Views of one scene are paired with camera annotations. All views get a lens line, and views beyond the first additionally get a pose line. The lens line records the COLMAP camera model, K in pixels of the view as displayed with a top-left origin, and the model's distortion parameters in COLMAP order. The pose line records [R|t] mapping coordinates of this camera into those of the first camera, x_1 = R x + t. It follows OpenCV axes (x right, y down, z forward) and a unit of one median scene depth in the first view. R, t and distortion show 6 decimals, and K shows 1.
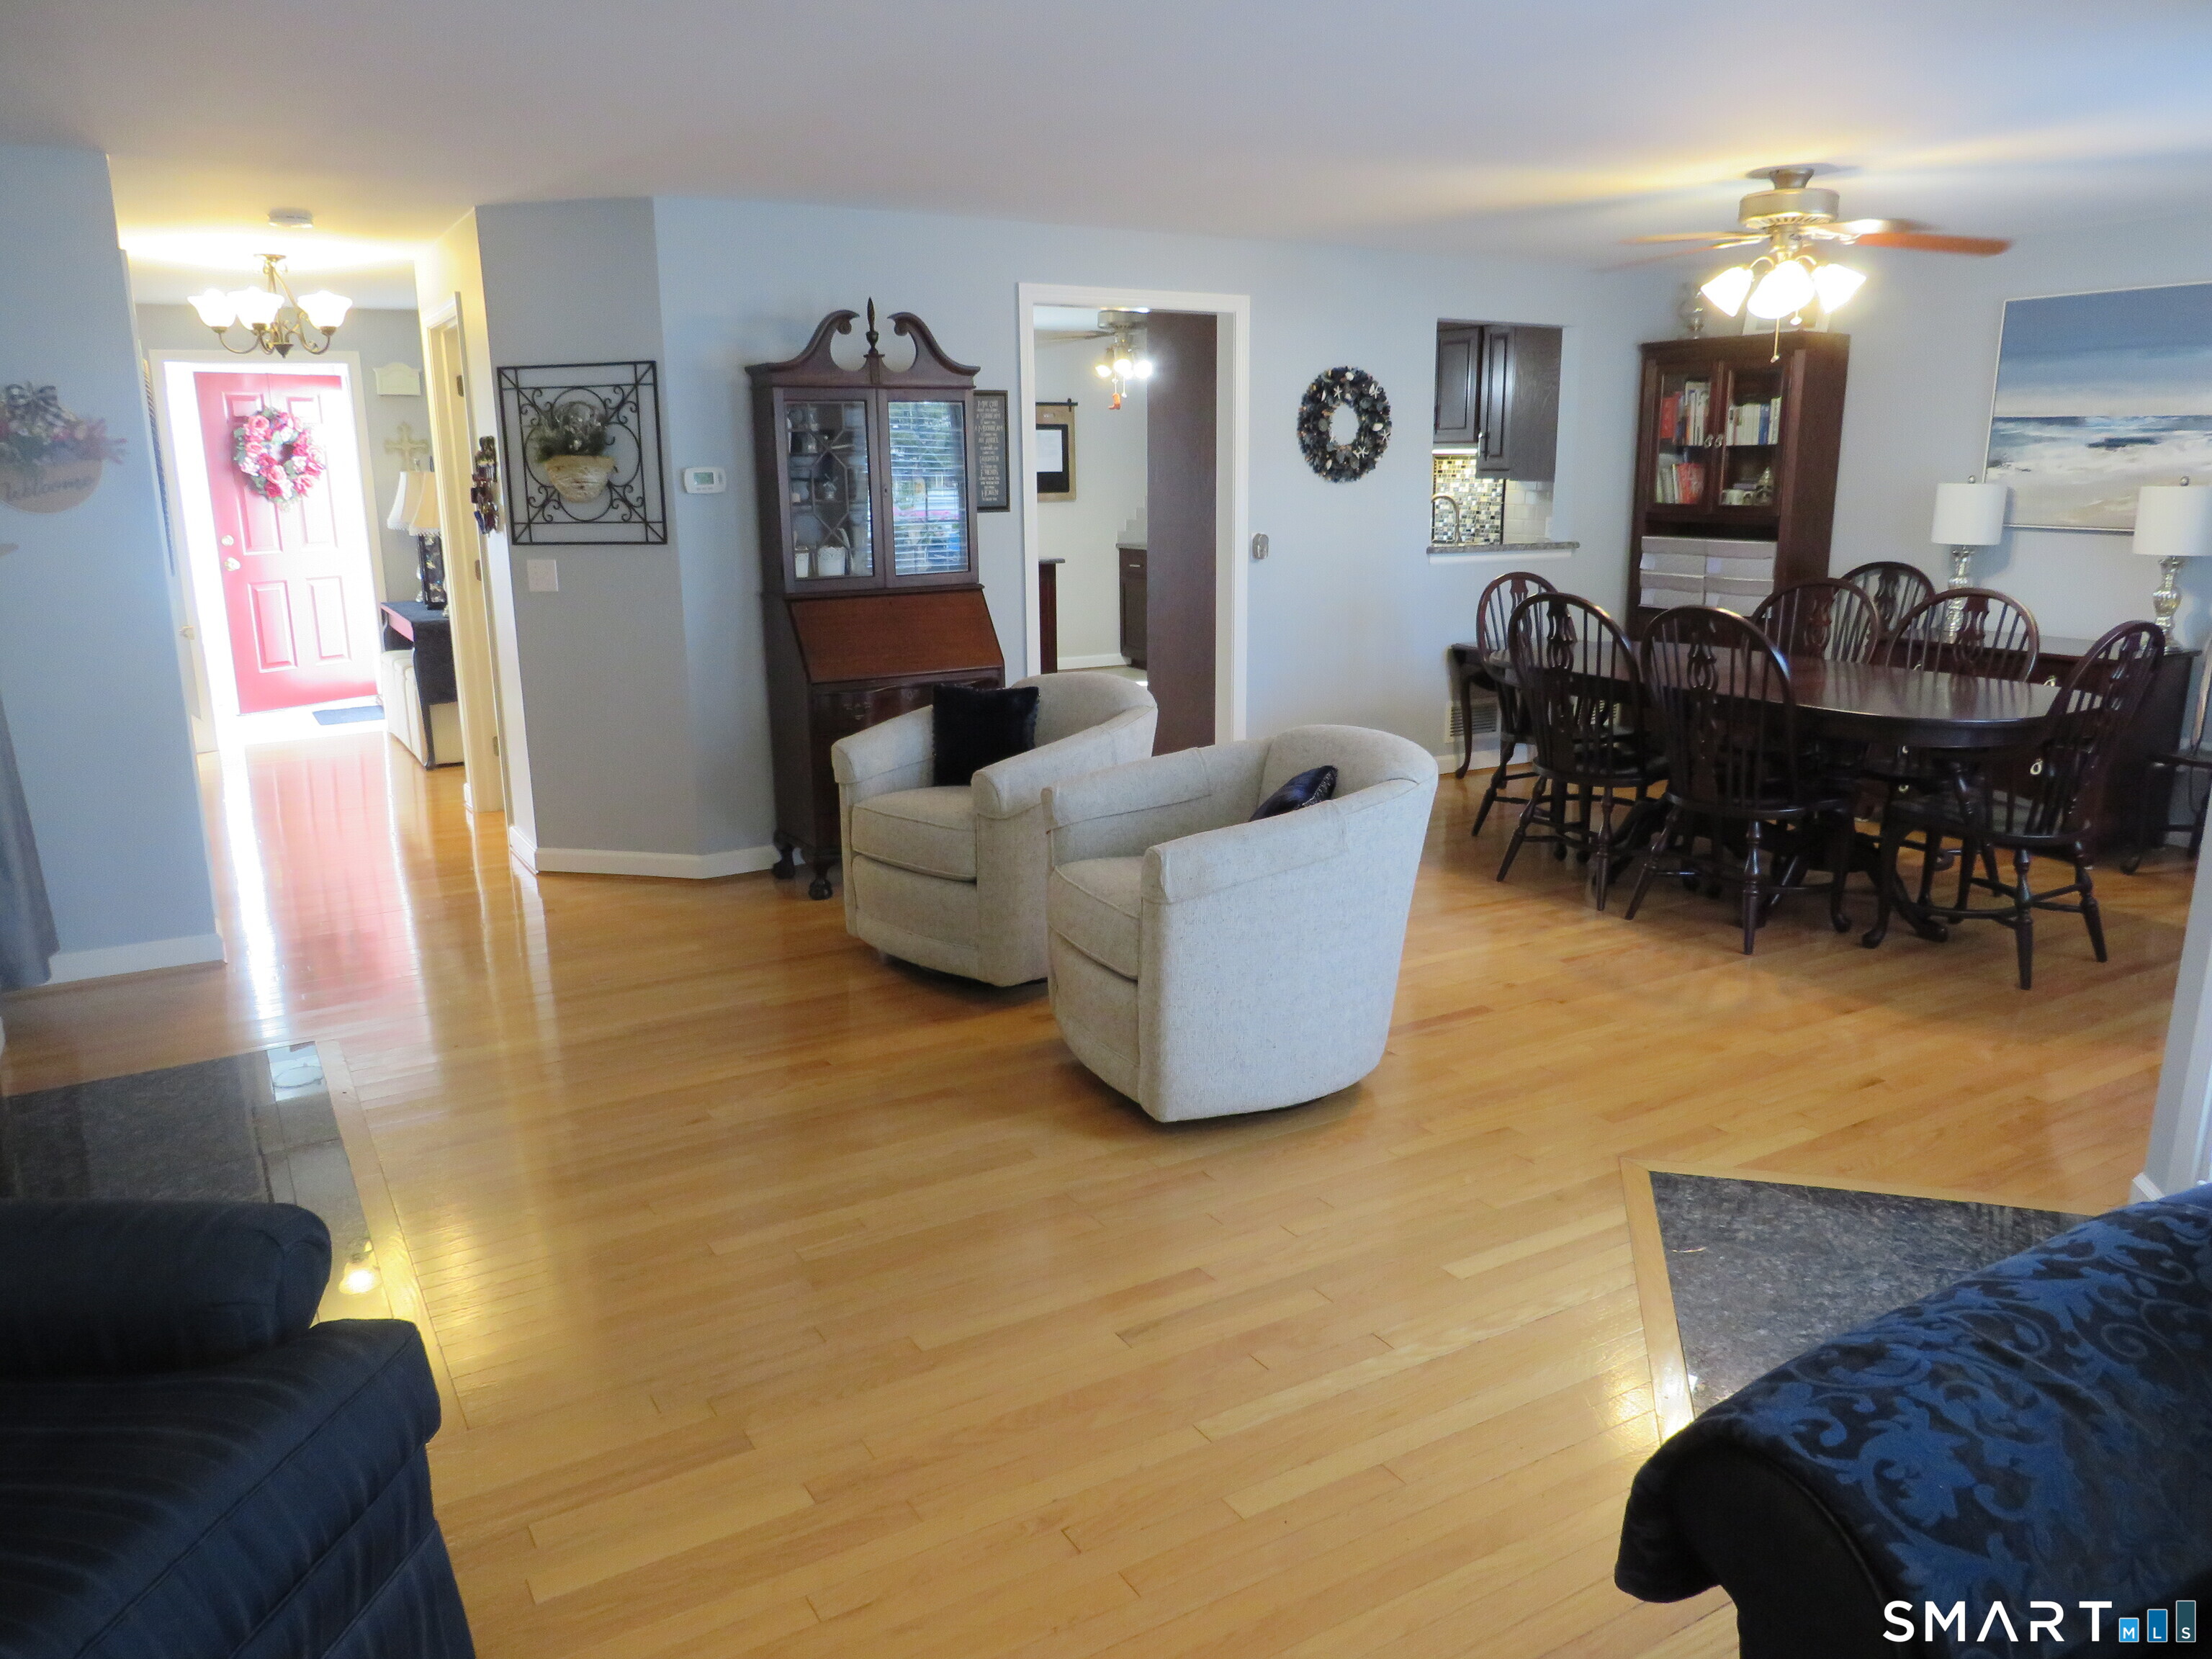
lens RADIAL K [[1556.3, 0, 1106.0], [0, 1556.3, 829.5], [0, 0, 1]] dist [0.000002, 0.004796]
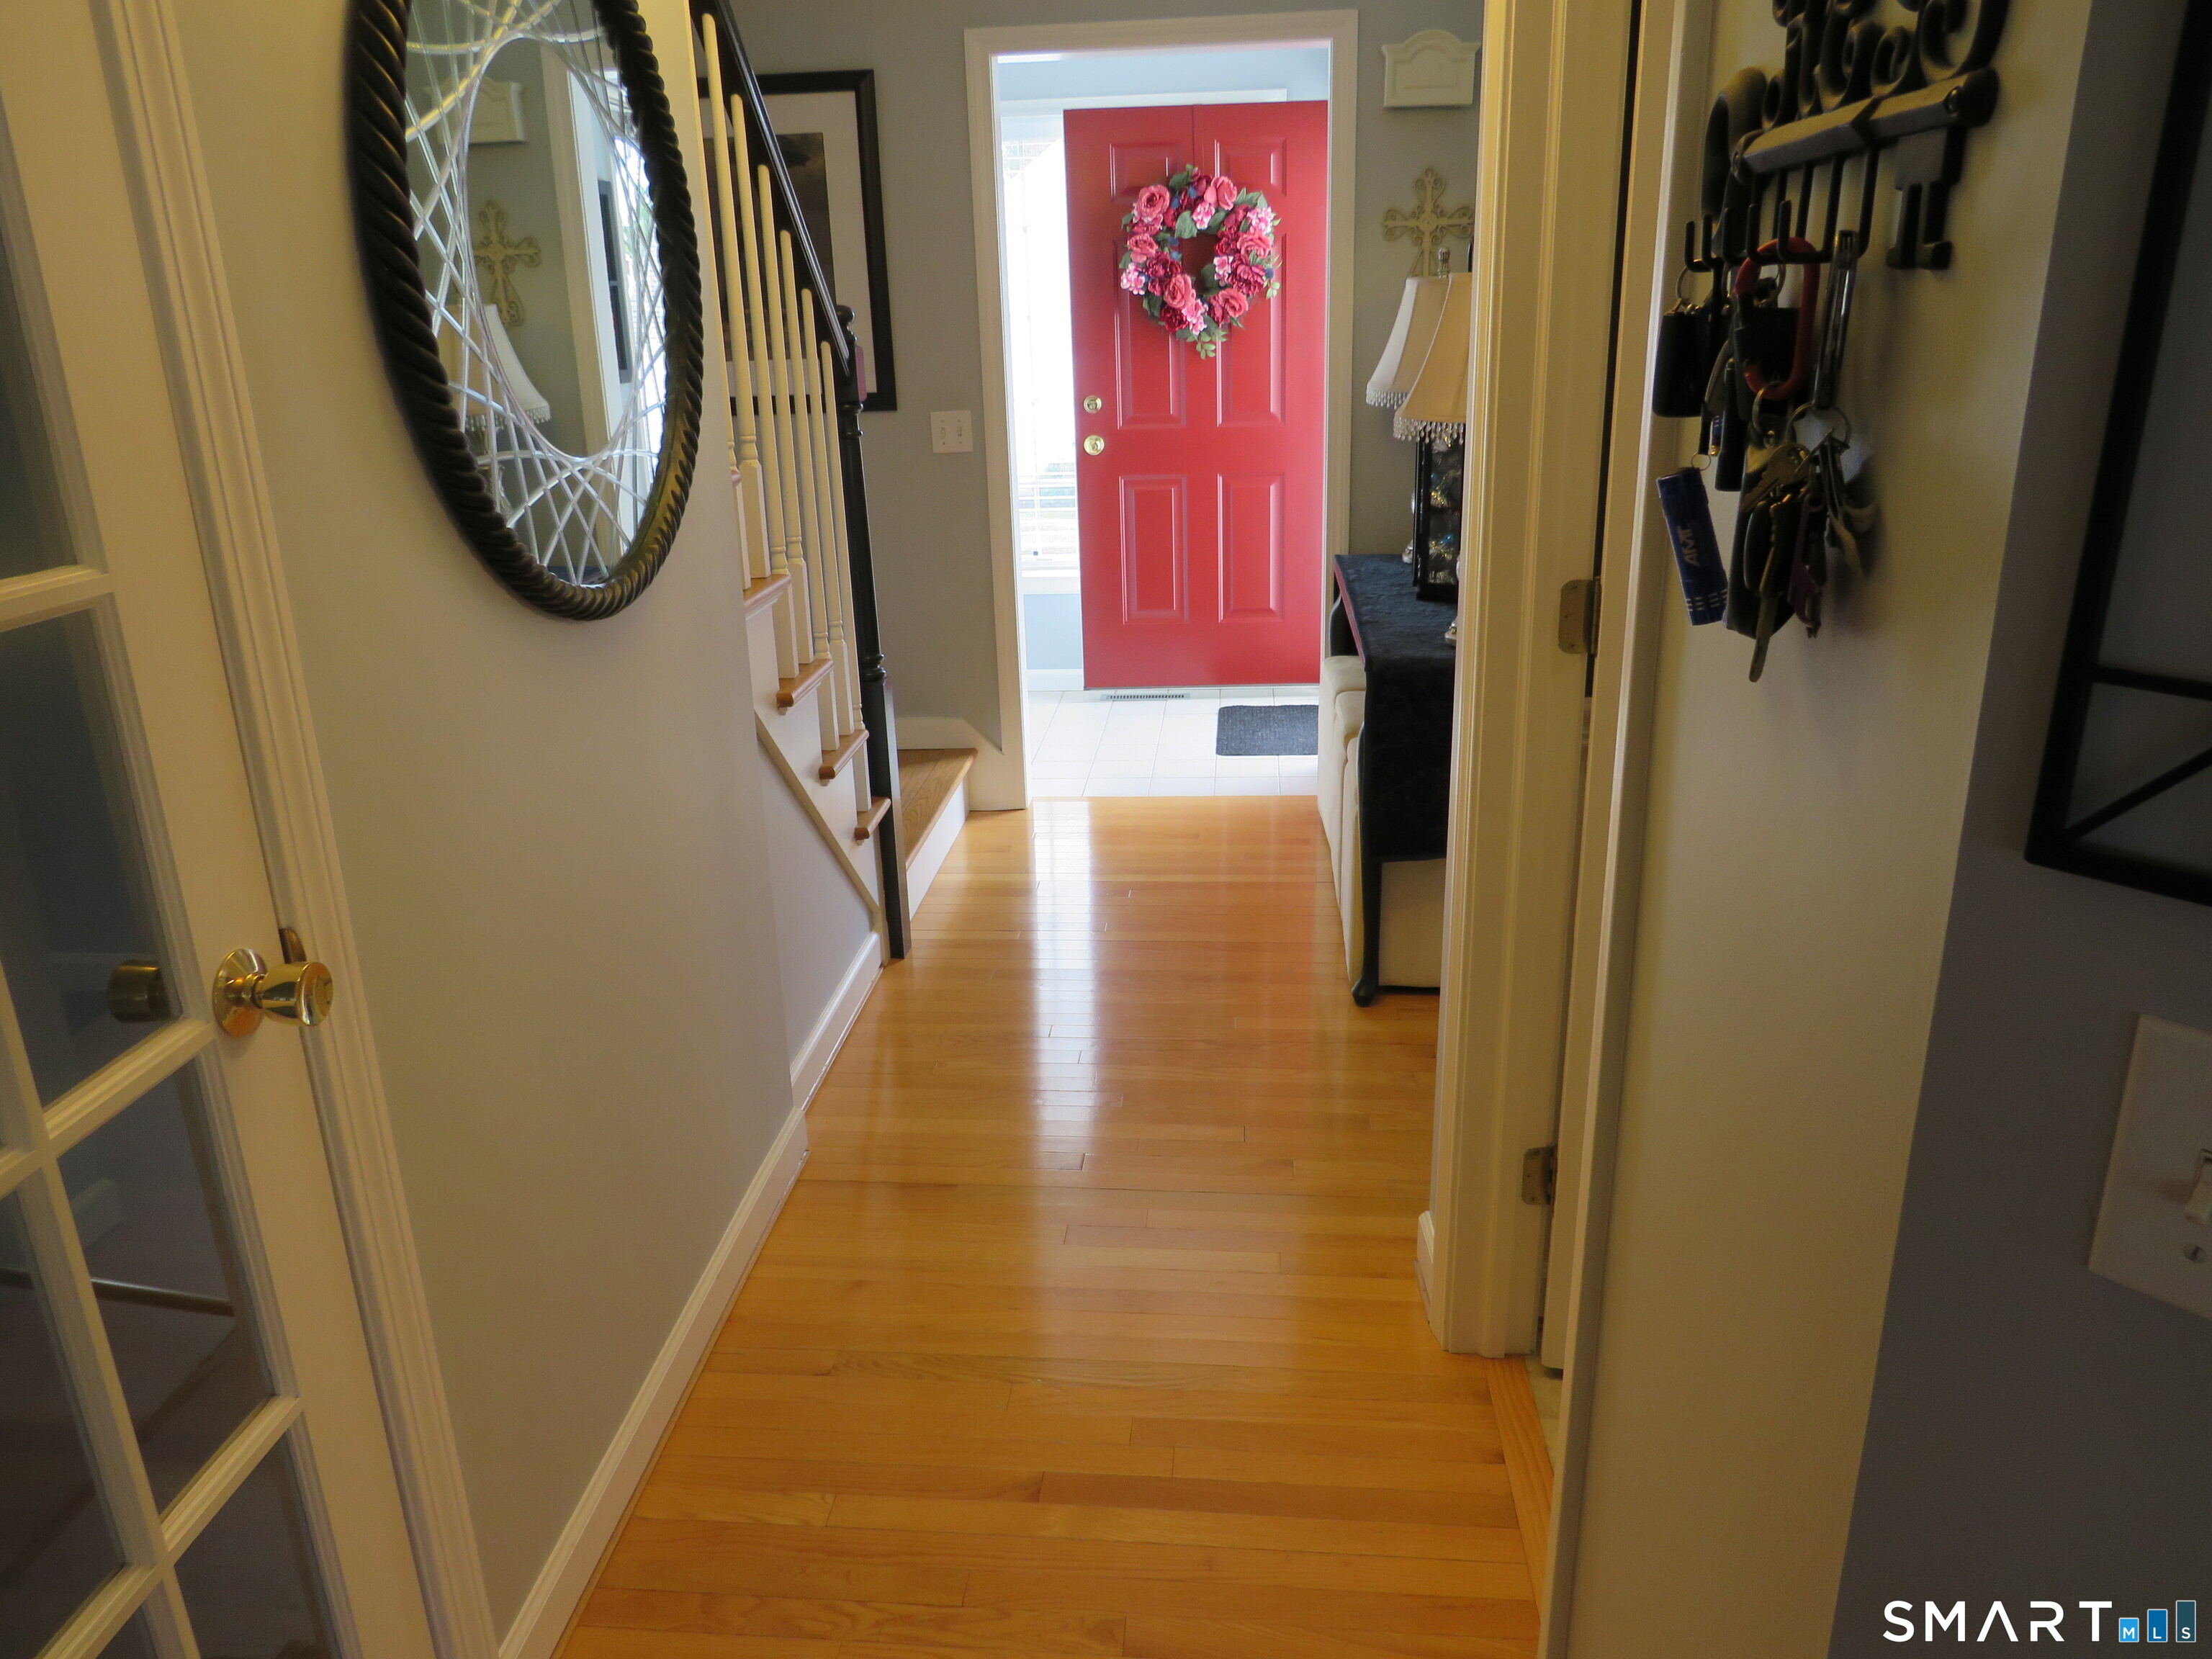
lens RADIAL K [[1556.3, 0, 1106.0], [0, 1556.3, 829.5], [0, 0, 1]] dist [0.000002, 0.004796]
pose [[0.811947, 0.167432, -0.559203, -0.249122], [-0.106362, 0.984380, 0.140299, -0.128813], [0.573959, -0.054437, 0.817073, 0.583809]]
